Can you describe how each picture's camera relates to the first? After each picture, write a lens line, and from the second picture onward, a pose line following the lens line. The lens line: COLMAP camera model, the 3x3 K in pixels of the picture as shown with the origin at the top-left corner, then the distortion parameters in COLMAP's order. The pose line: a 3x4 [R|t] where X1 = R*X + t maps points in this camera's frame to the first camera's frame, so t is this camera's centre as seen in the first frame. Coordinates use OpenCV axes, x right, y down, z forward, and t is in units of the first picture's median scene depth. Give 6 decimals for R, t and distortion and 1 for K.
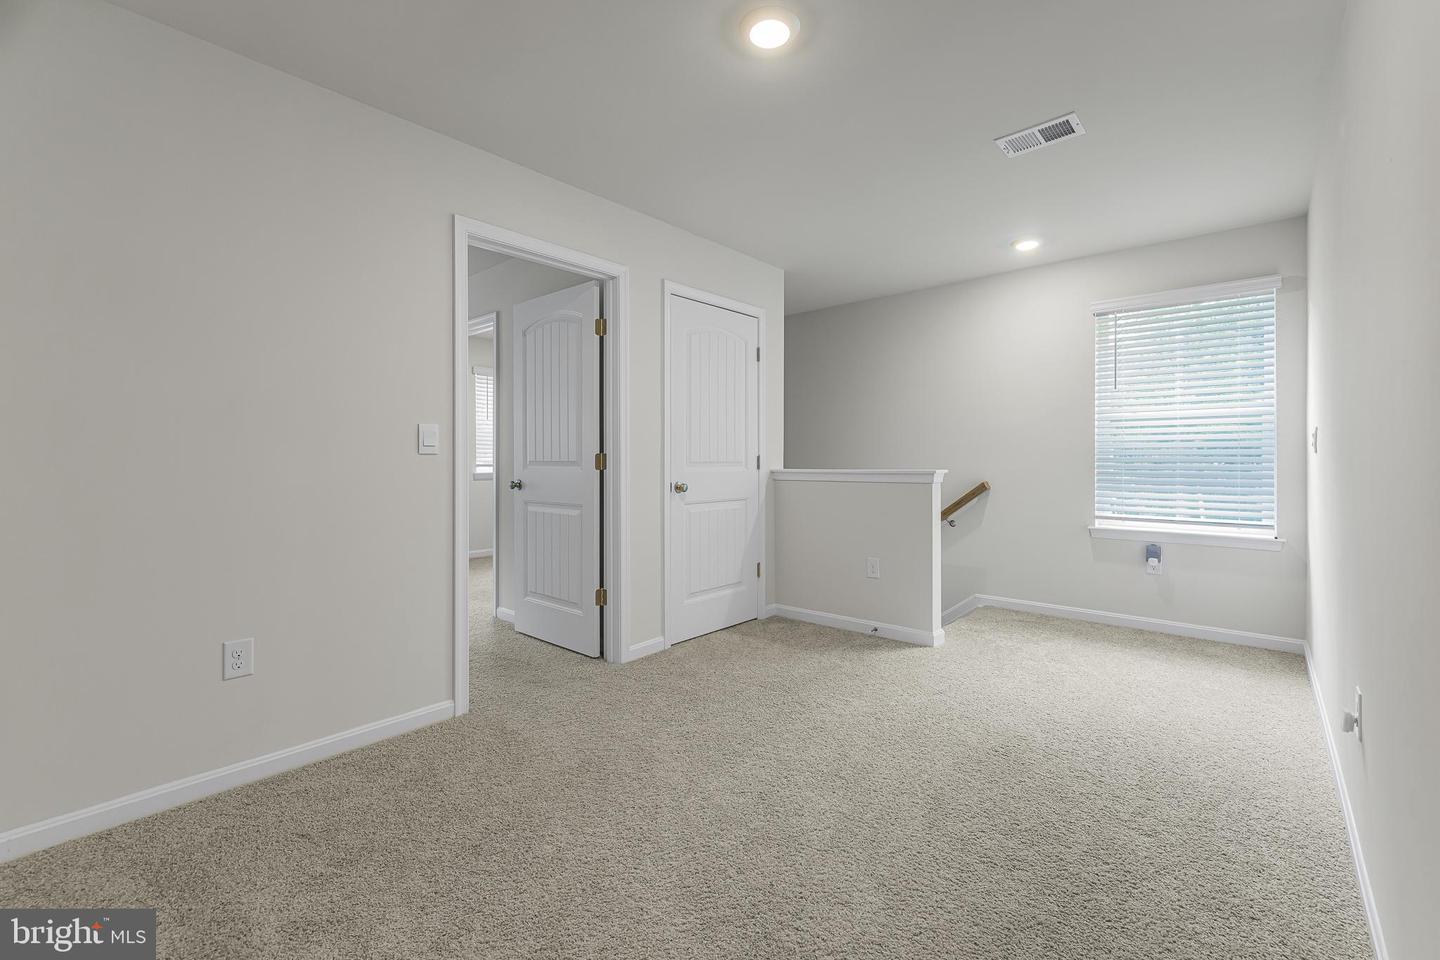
lens RADIAL K [[620.0, 0, 720.6], [0, 620.0, 414.2], [0, 0, 1]] dist [0.001656, 0.000311]
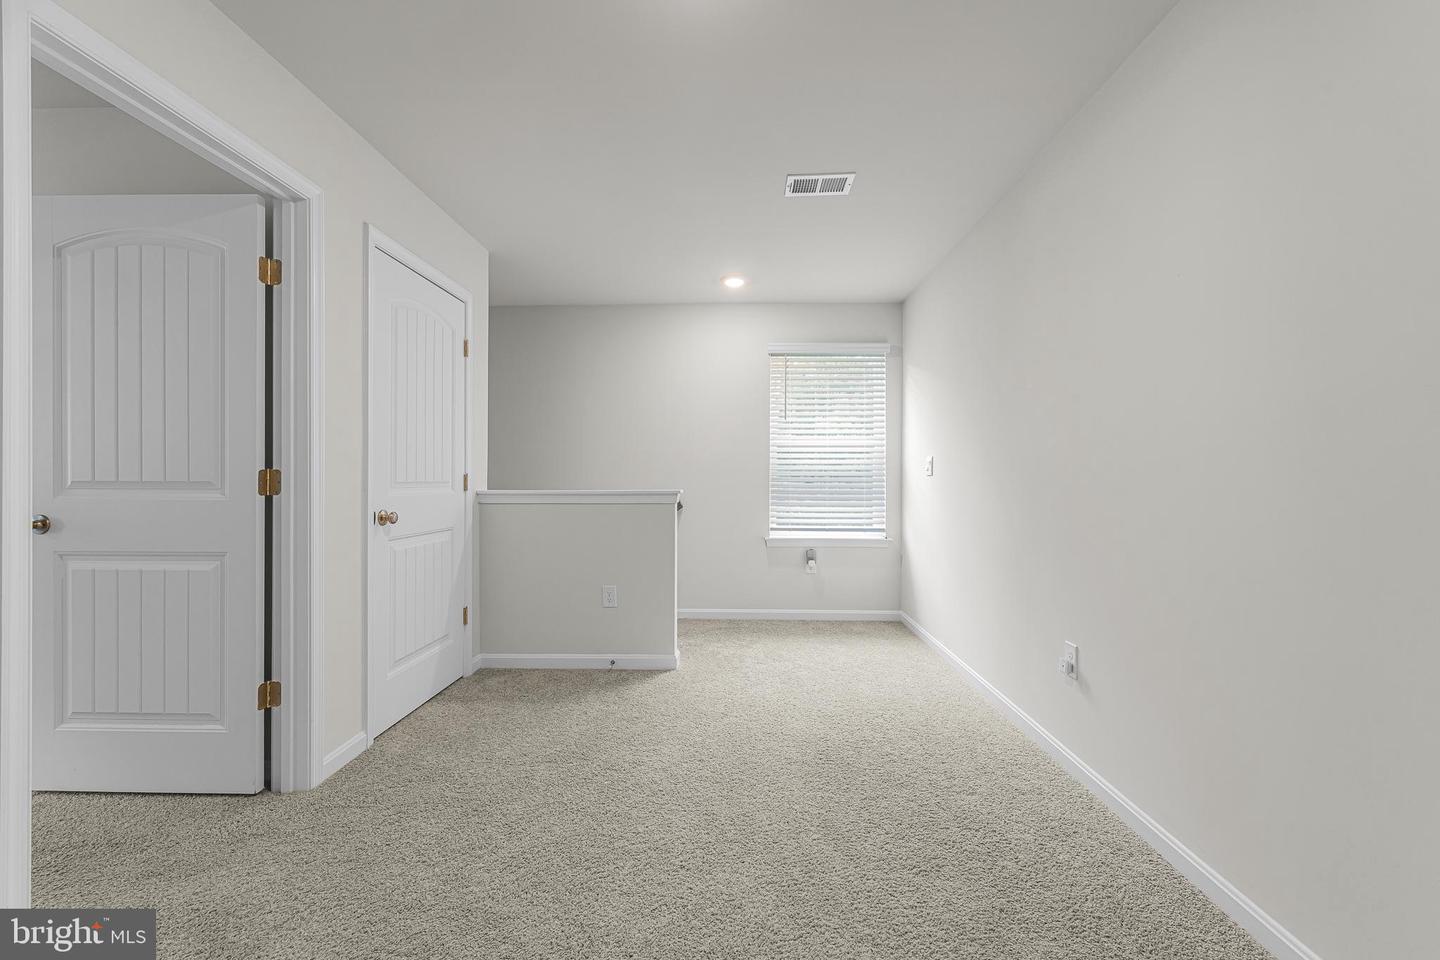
lens RADIAL K [[613.3, 0, 743.2], [0, 613.3, 444.7], [0, 0, 1]] dist [0.001127, 0.000242]
pose [[0.763910, 0.037874, 0.644211, -0.206801], [-0.050553, 0.998721, 0.001231, 0.011289], [-0.643340, -0.033507, 0.764847, 0.187301]]
